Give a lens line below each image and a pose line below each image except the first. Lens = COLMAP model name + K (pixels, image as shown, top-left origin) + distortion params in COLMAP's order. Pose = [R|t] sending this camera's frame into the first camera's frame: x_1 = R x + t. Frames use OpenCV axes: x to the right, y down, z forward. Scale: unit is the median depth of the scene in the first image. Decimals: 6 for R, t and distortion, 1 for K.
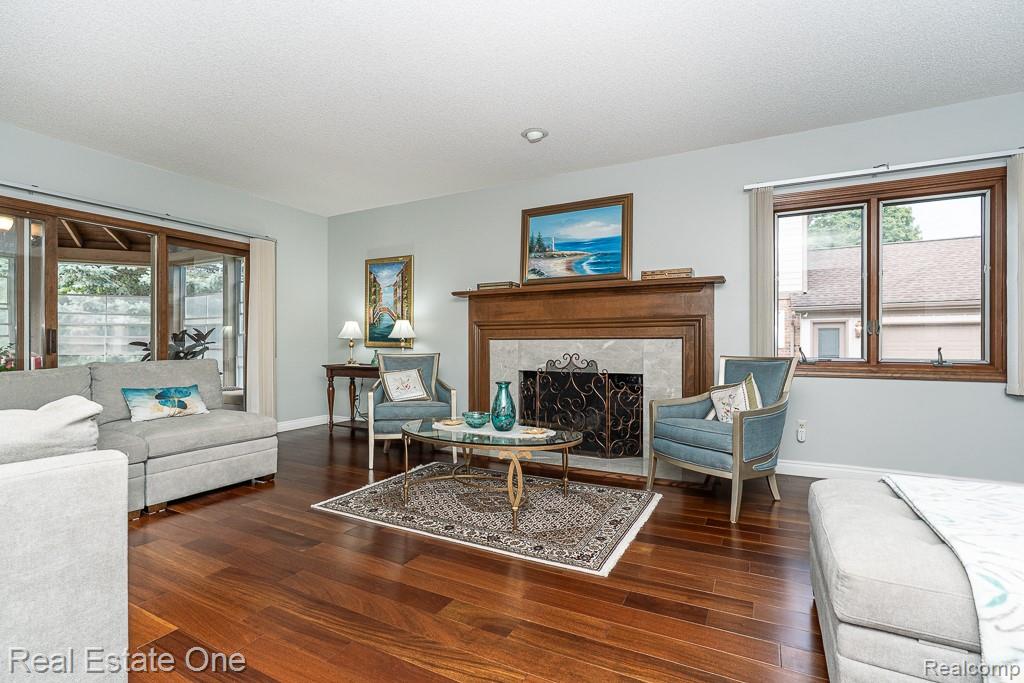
lens RADIAL K [[473.0, 0, 515.8], [0, 473.0, 344.6], [0, 0, 1]] dist [-0.005029, 0.000887]
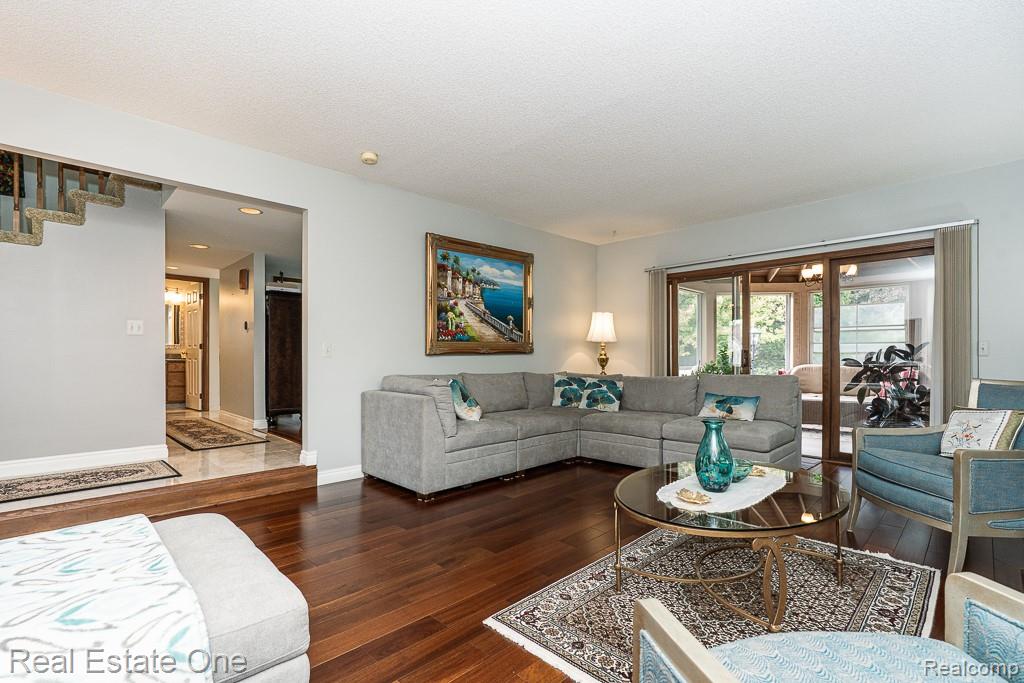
lens RADIAL K [[471.5, 0, 513.0], [0, 471.5, 359.9], [0, 0, 1]] dist [0.000349, 0.000324]
pose [[-0.296759, 0.006813, -0.954928, 0.561489], [0.001022, 0.999976, 0.006817, -0.012443], [0.954952, 0.001047, -0.296759, 0.713723]]
